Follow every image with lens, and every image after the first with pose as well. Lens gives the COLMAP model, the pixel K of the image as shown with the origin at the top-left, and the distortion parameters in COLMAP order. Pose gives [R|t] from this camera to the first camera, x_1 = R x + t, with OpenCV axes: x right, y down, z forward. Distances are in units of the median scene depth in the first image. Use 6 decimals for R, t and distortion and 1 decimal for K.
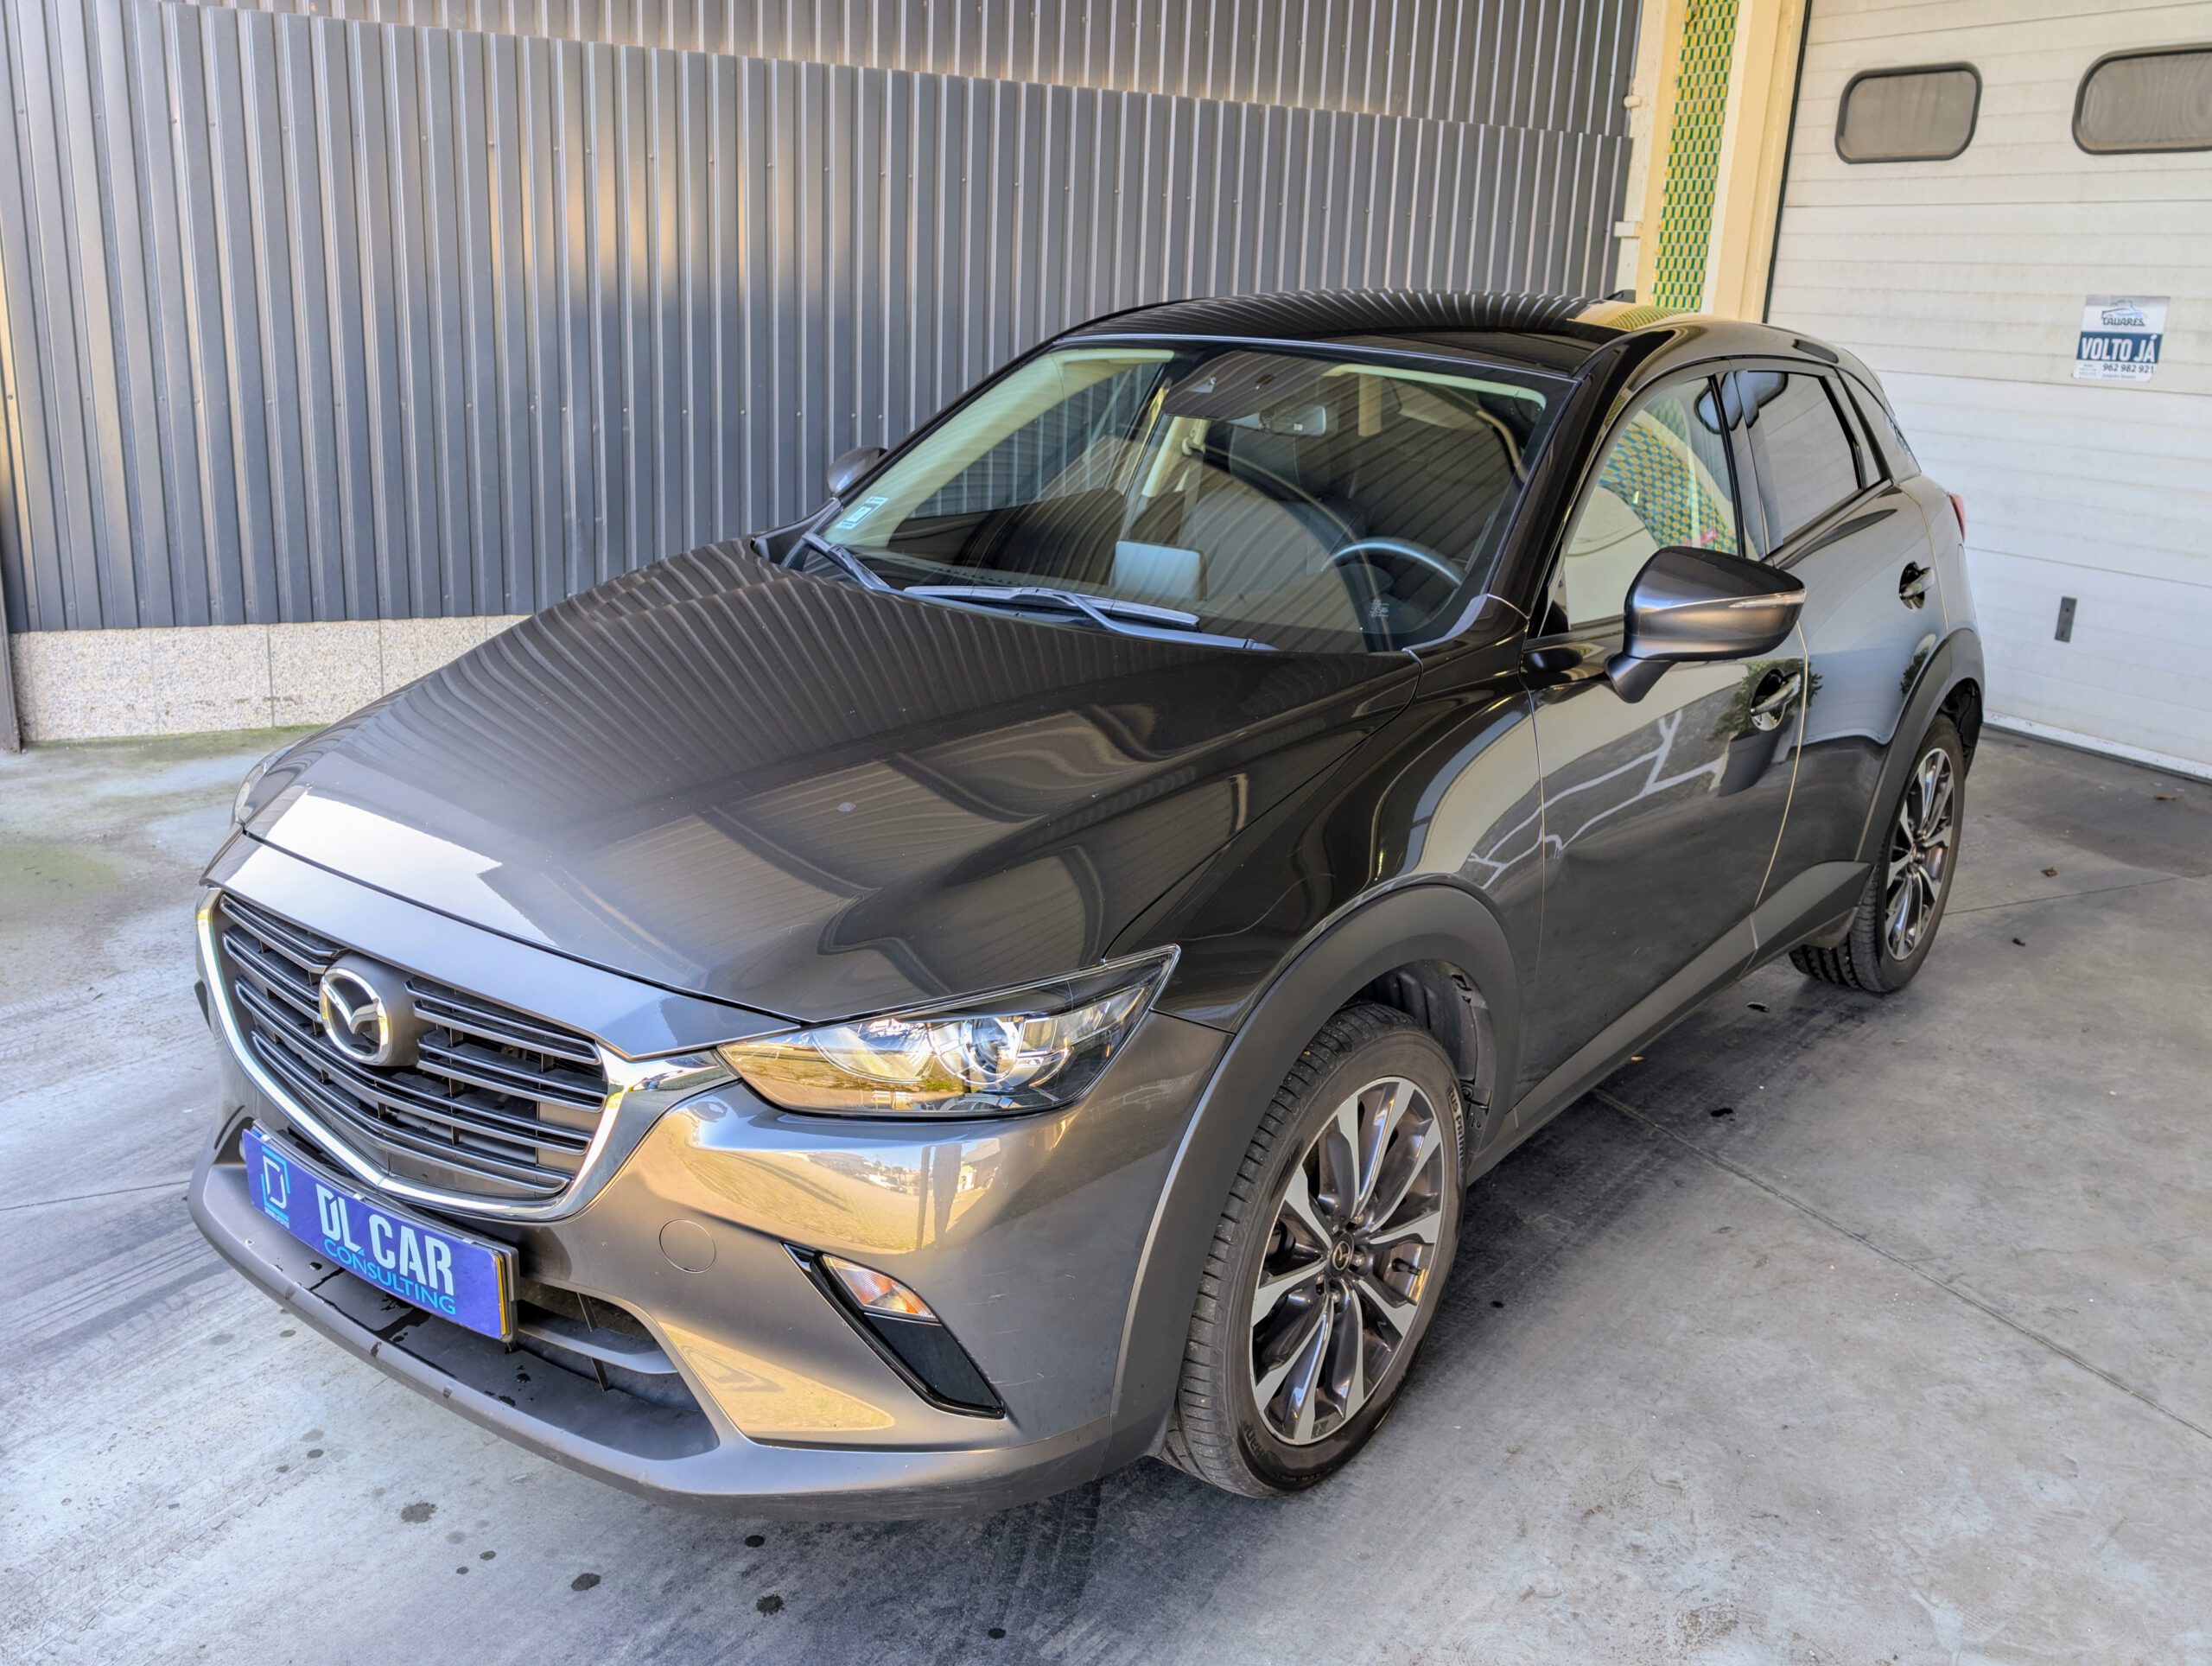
lens RADIAL K [[1997.3, 0, 1102.2], [0, 1997.3, 836.9], [0, 0, 1]] dist [-0.008780, 0.007197]
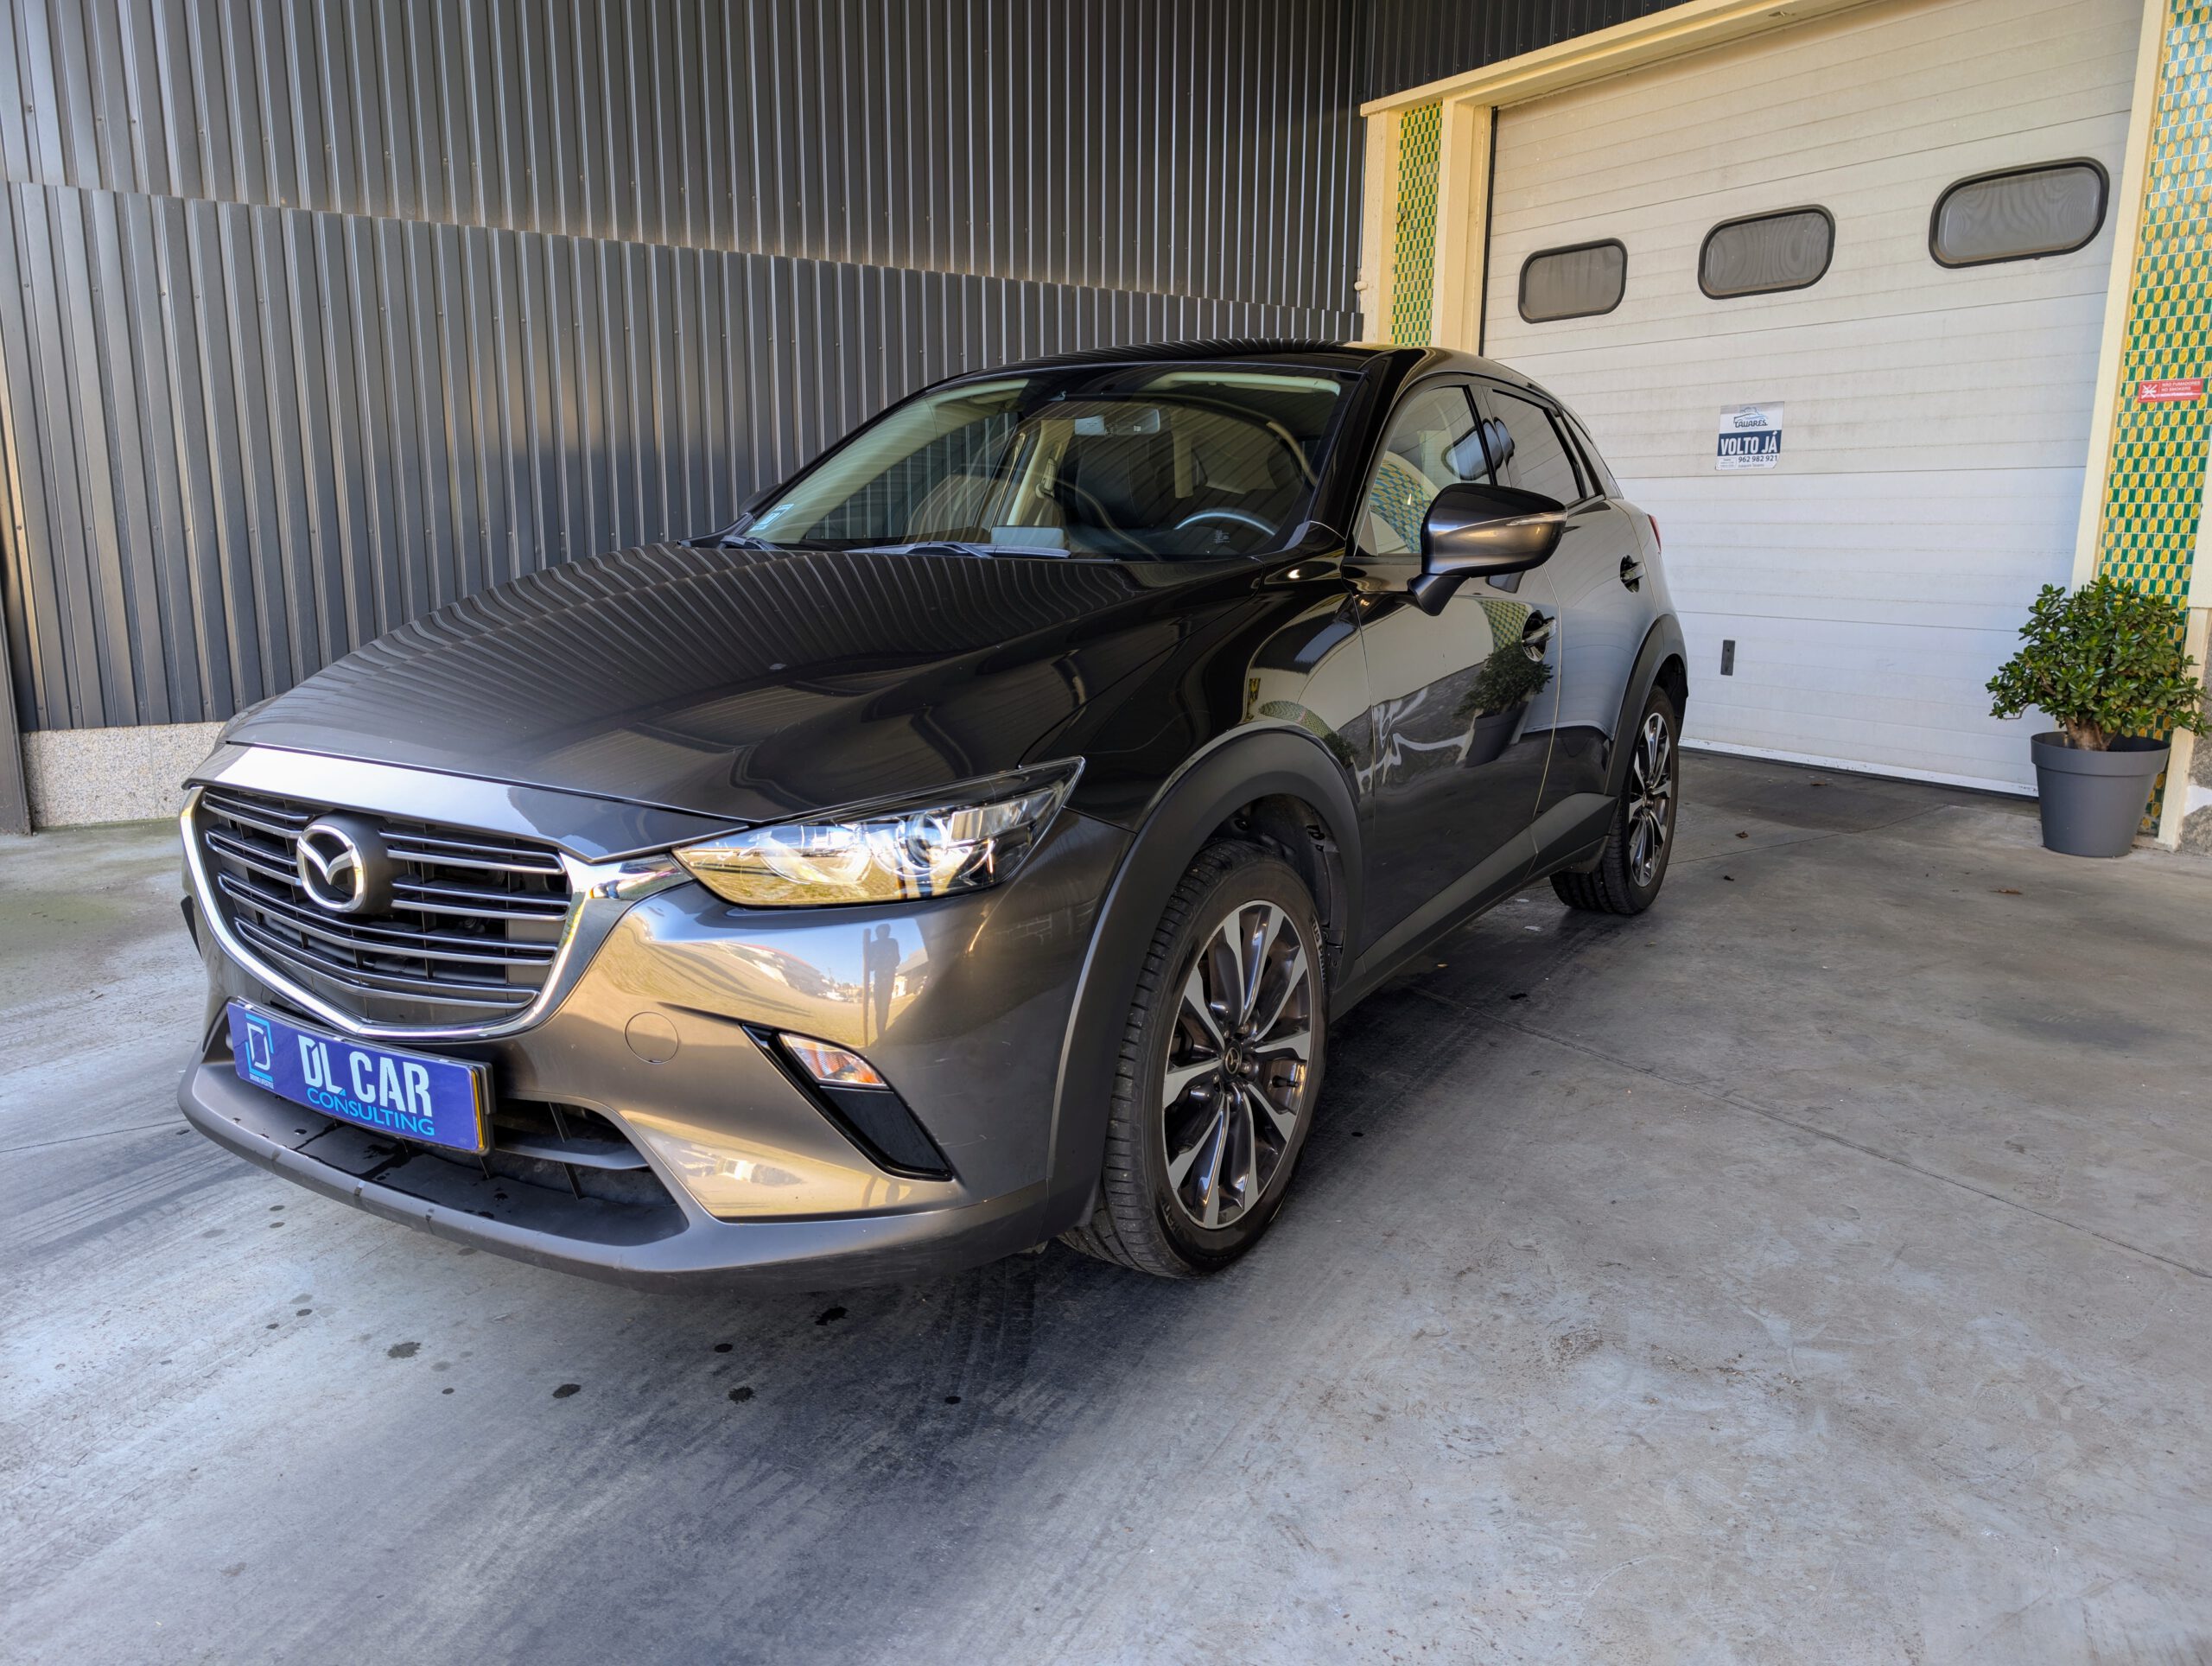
lens RADIAL K [[1593.0, 0, 1102.2], [0, 1593.0, 830.7], [0, 0, 1]] dist [0.001981, -0.007808]
pose [[0.994448, -0.054364, 0.090102, -0.029944], [0.061437, 0.995083, -0.077681, 0.146008], [-0.085436, 0.082785, 0.992898, 0.089078]]
